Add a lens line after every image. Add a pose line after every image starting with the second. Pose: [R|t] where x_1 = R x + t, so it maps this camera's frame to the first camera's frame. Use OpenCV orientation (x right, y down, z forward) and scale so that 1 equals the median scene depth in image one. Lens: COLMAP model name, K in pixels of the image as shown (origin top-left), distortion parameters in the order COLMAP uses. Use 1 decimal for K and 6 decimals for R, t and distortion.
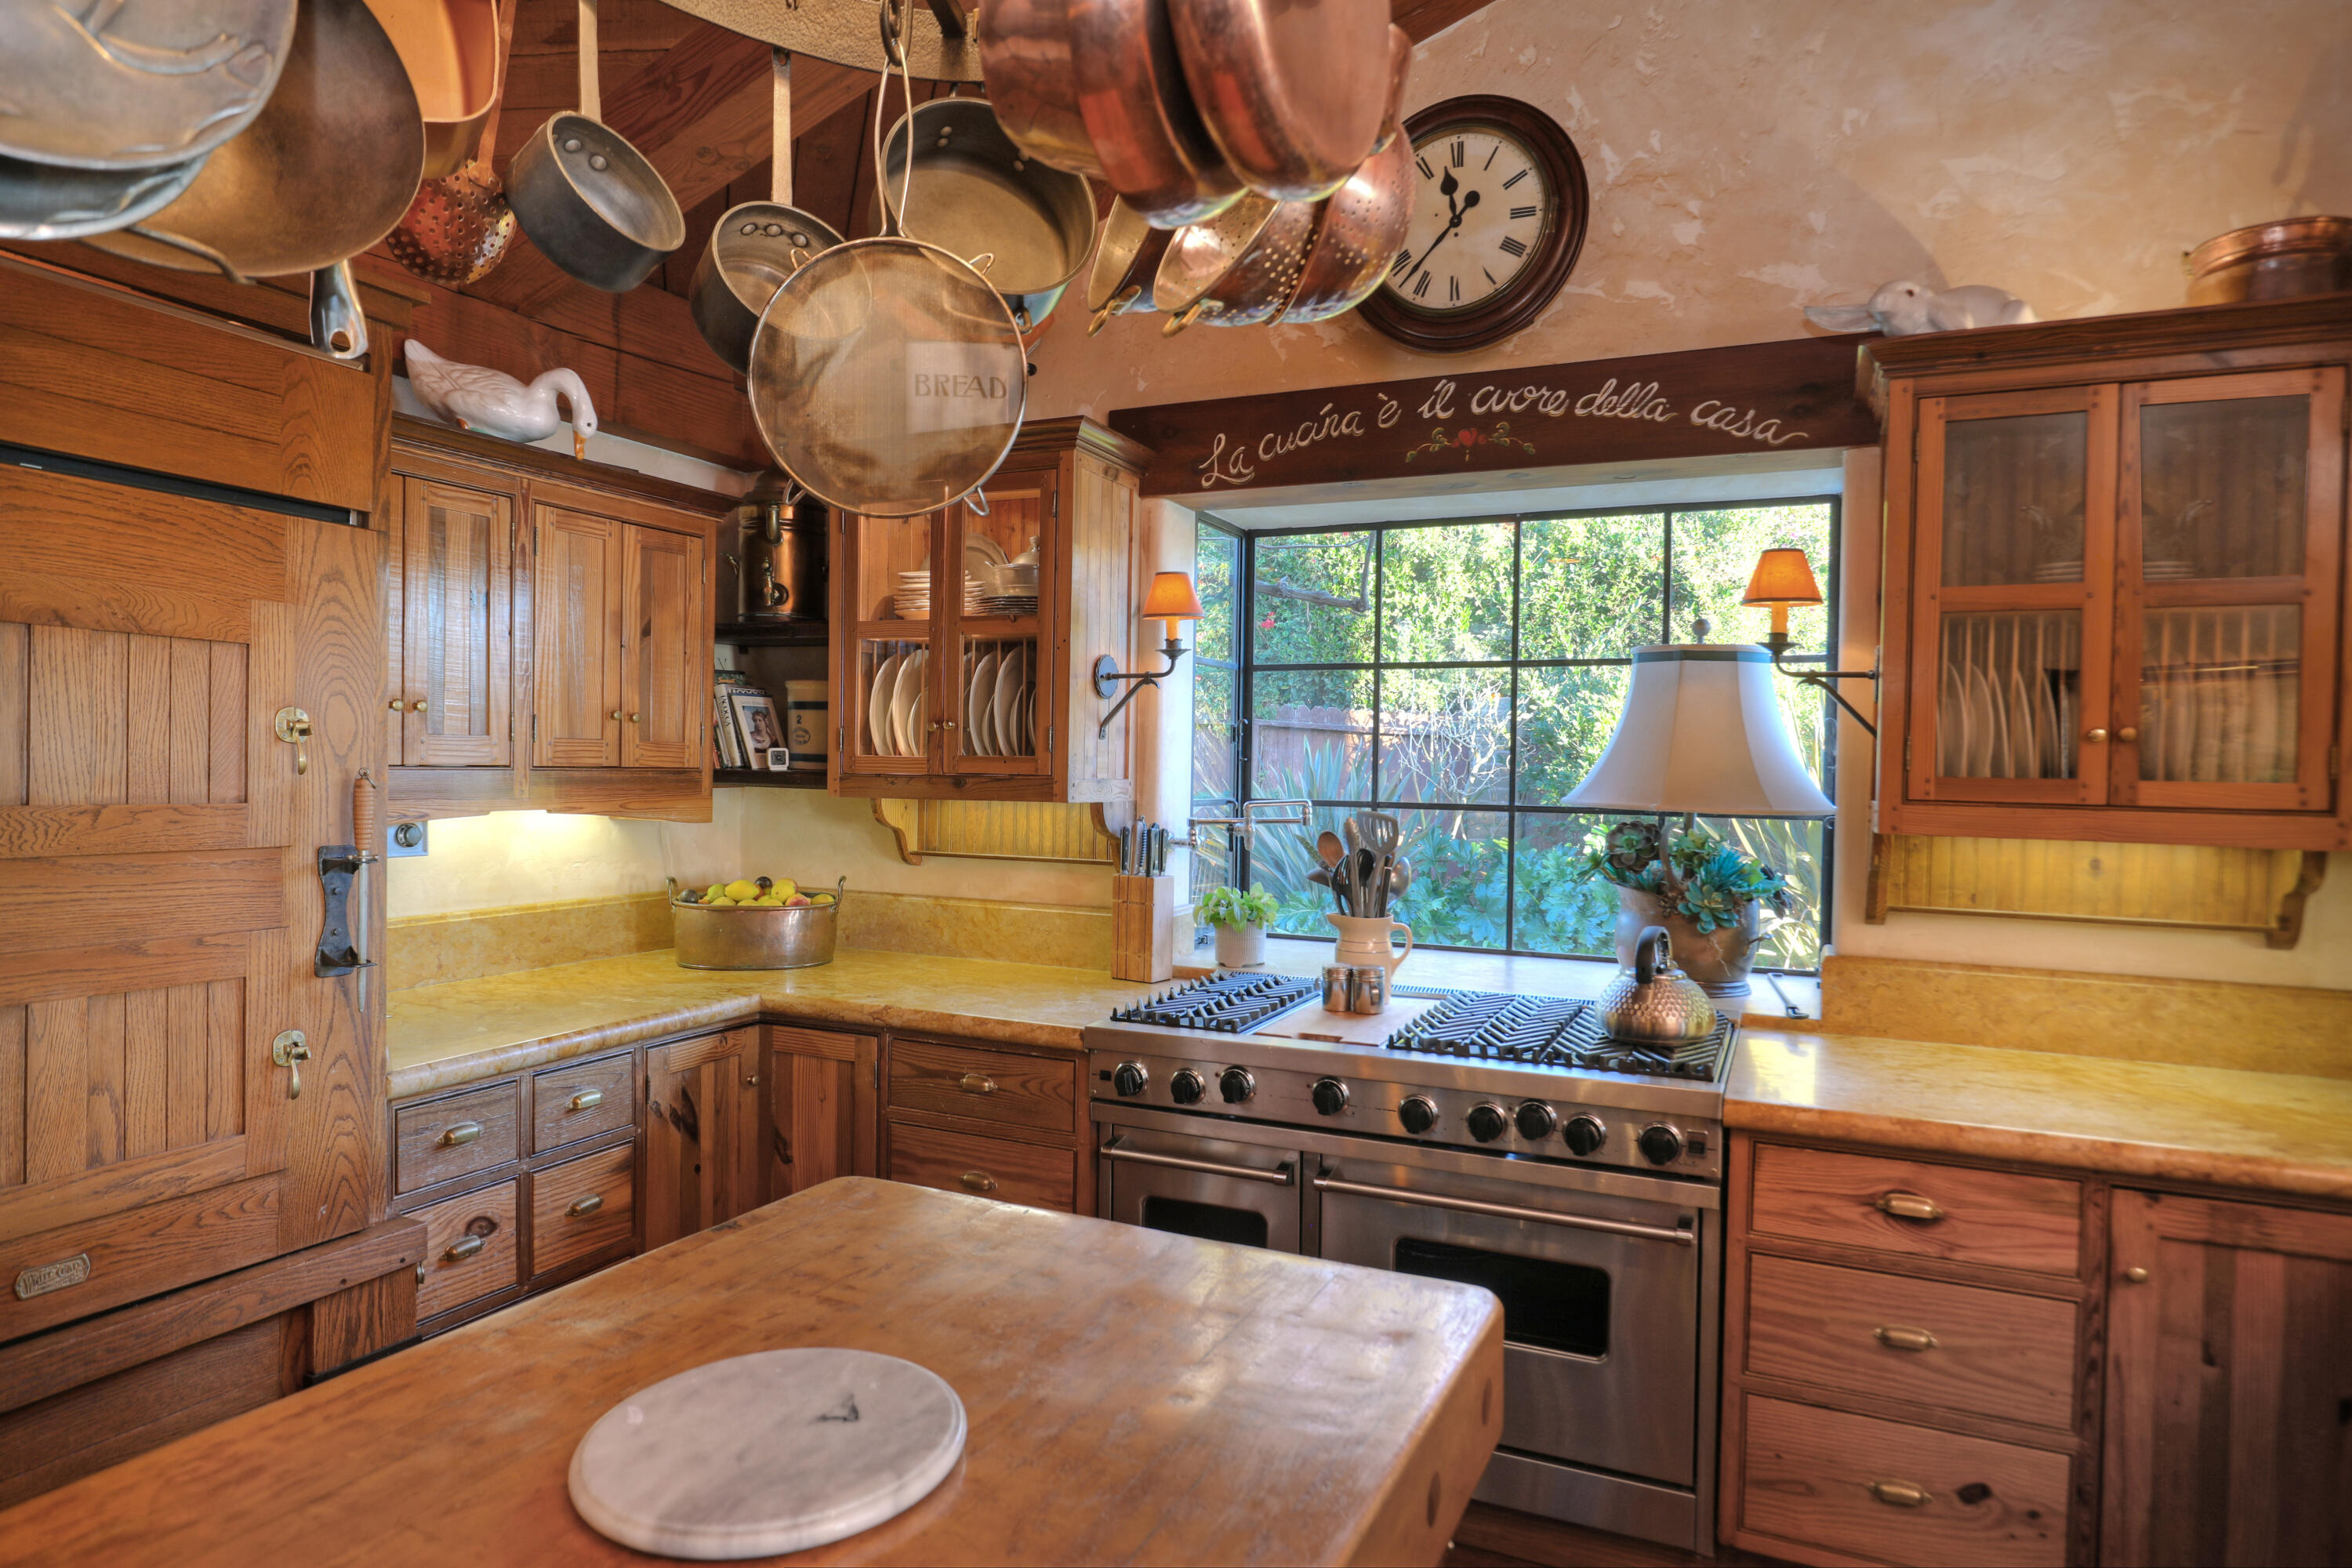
lens RADIAL K [[1348.4, 0, 1176.1], [0, 1348.4, 790.6], [0, 0, 1]] dist [-0.018805, 0.002825]
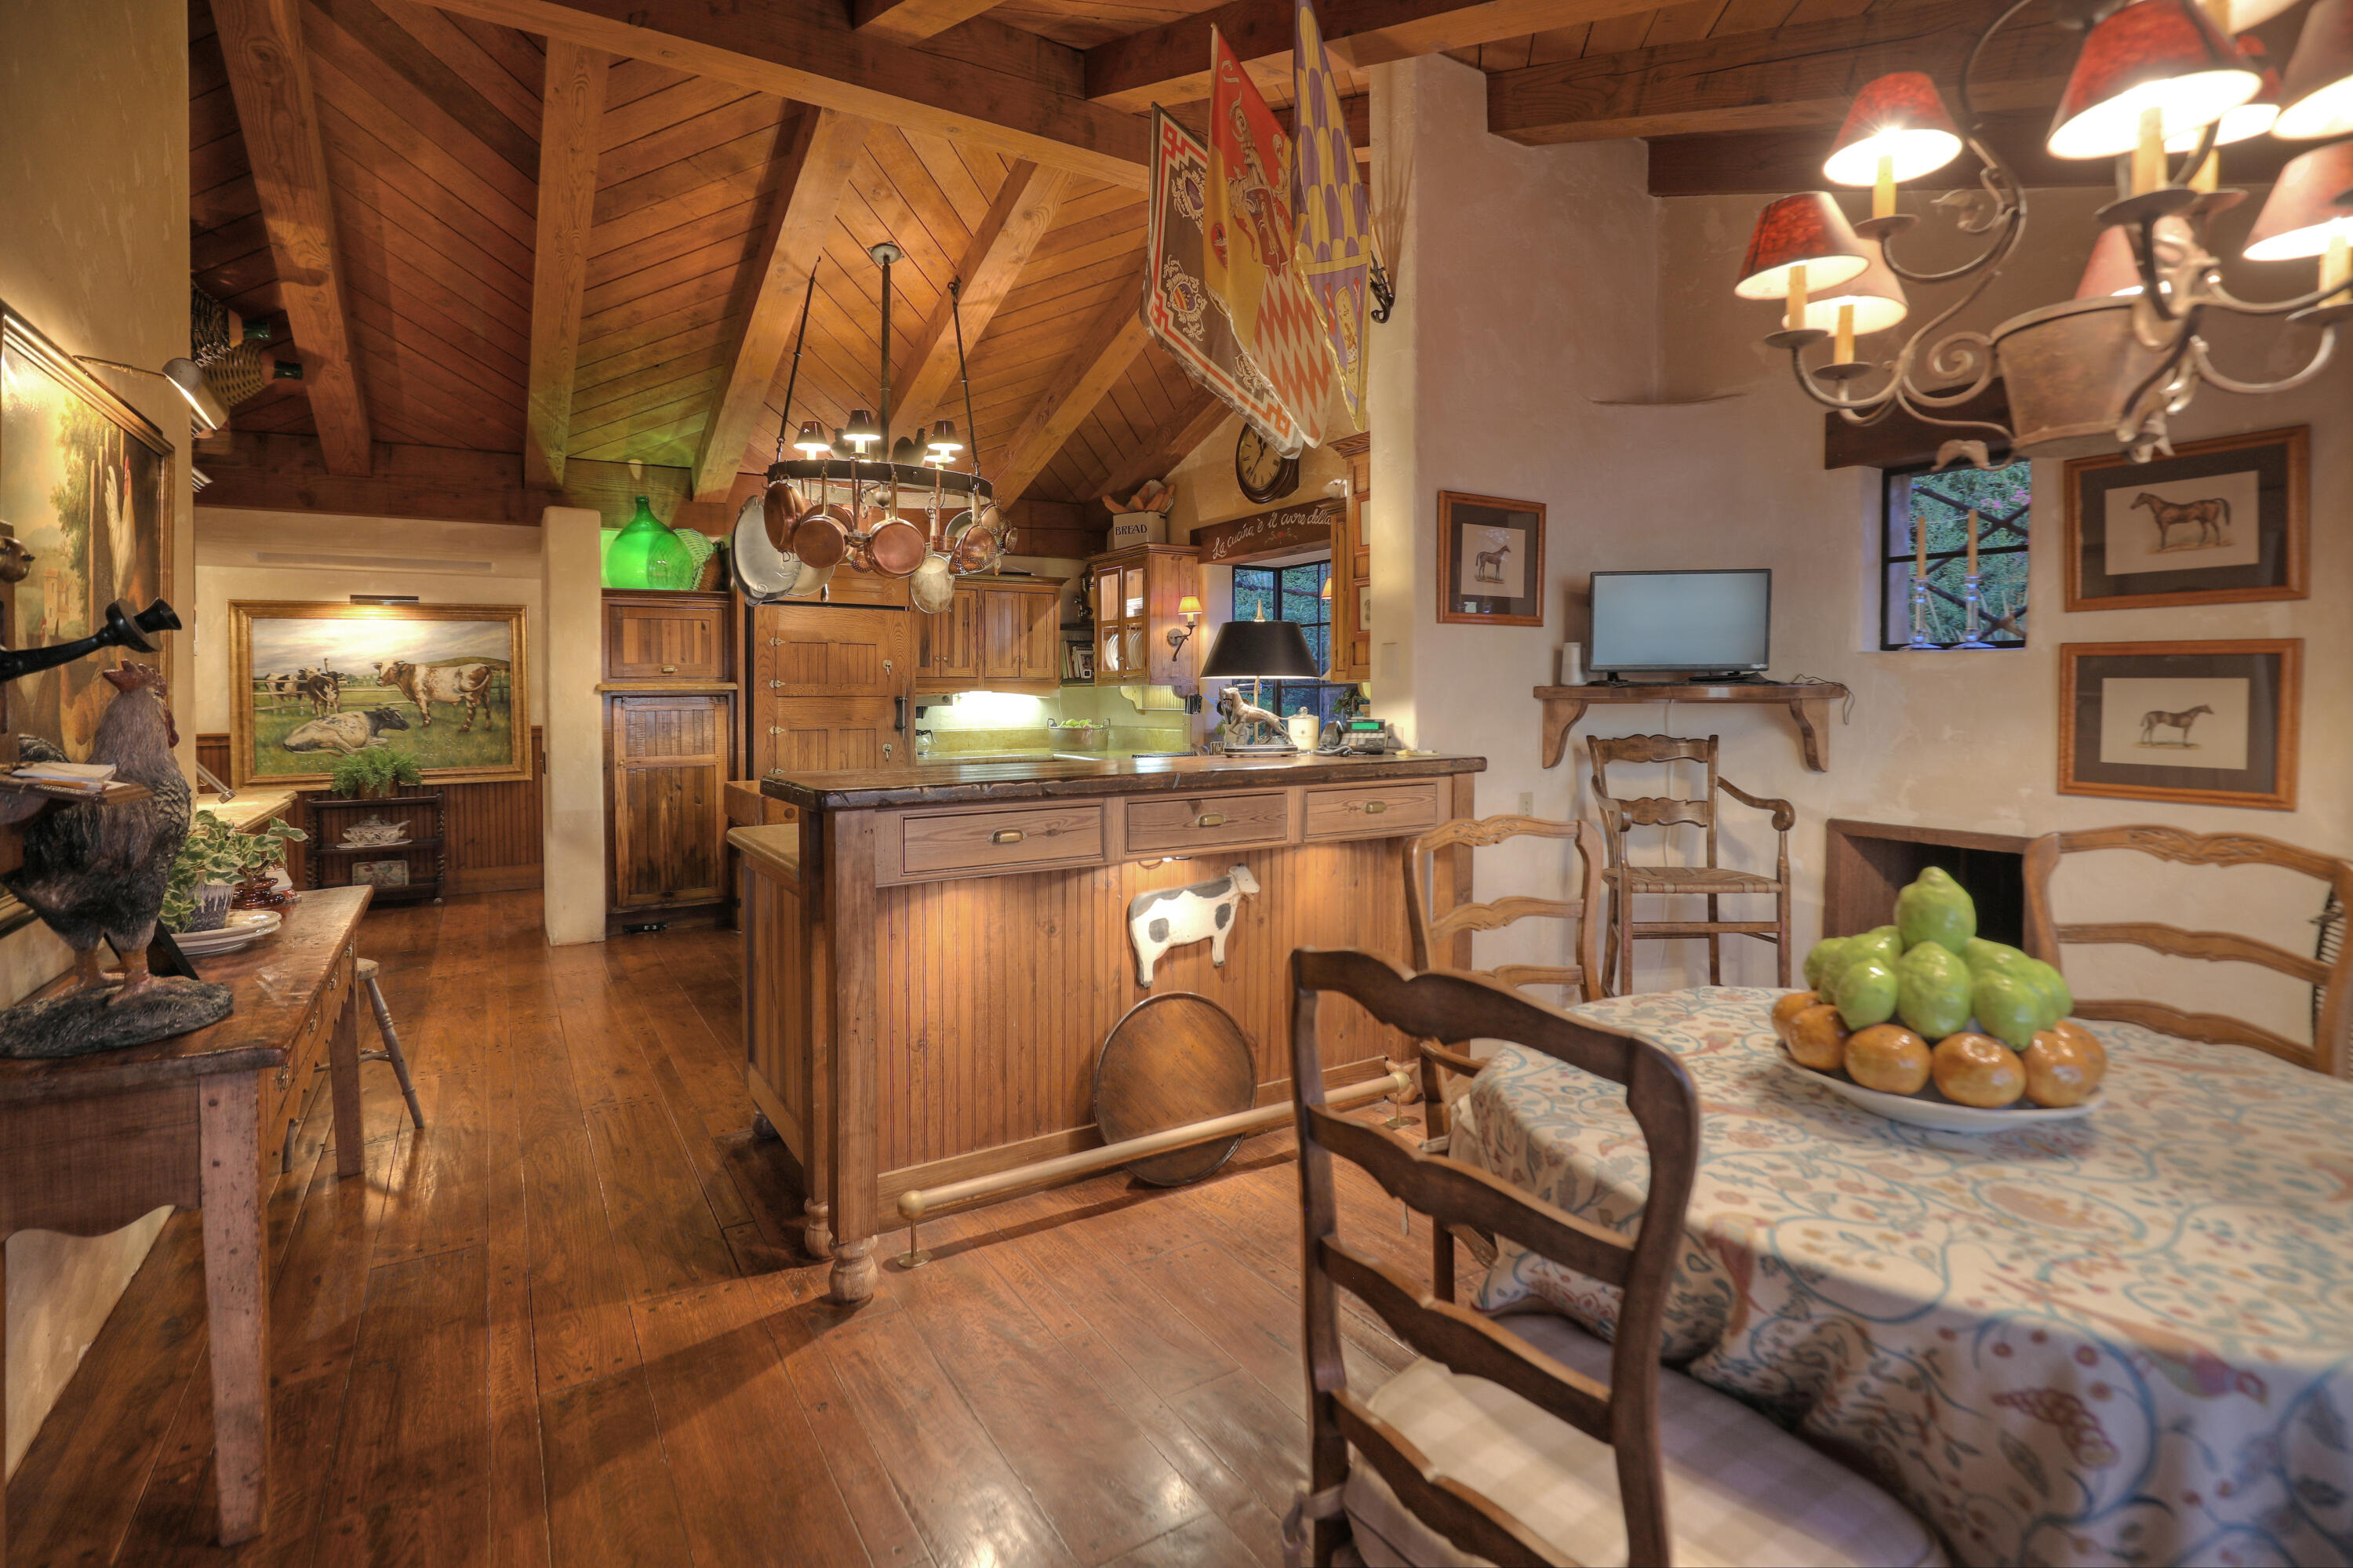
lens RADIAL K [[1118.6, 0, 1243.8], [0, 1118.6, 693.0], [0, 0, 1]] dist [-0.032080, -0.000171]
pose [[0.867087, -0.026160, -0.497470, 1.287131], [0.011902, 0.999423, -0.031811, 0.106262], [0.498015, 0.021662, 0.866898, -0.901583]]
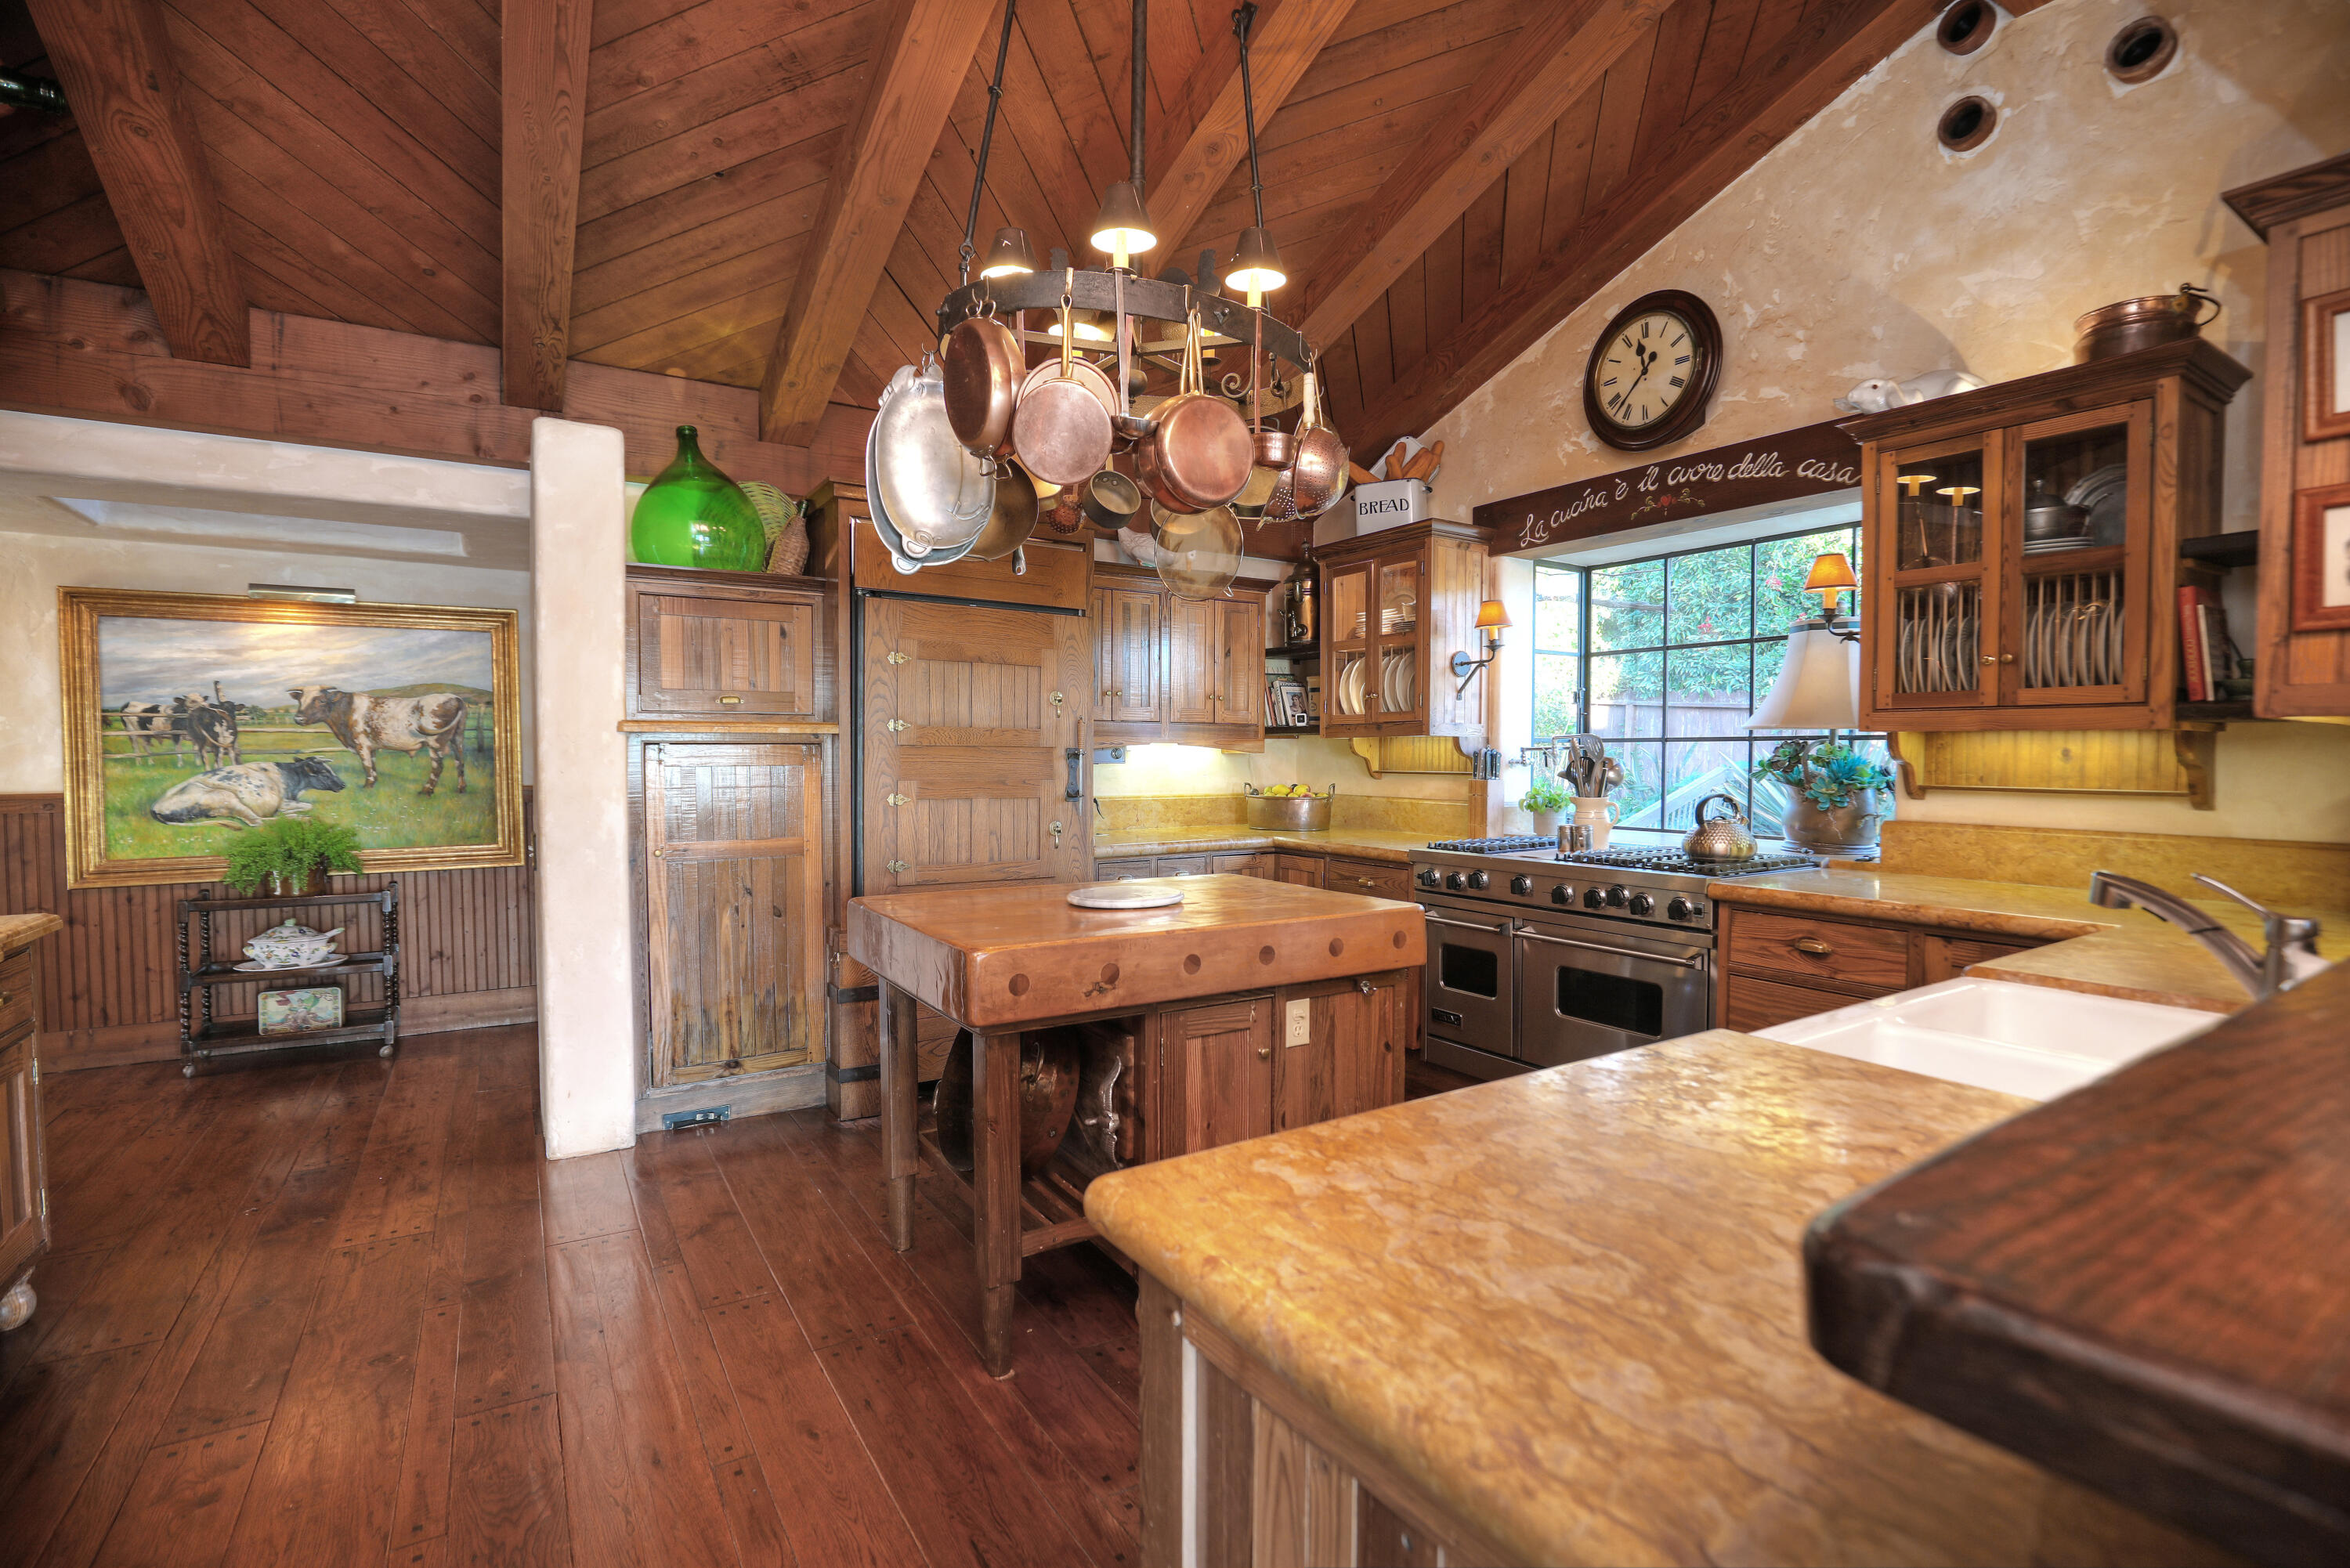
lens RADIAL K [[1117.0, 0, 1184.5], [0, 1117.0, 794.3], [0, 0, 1]] dist [-0.032080, -0.000171]
pose [[0.840250, 0.003389, -0.542189, 0.490599], [-0.000628, 0.999986, 0.005279, 0.087038], [0.542199, -0.004095, 0.840240, -0.453928]]
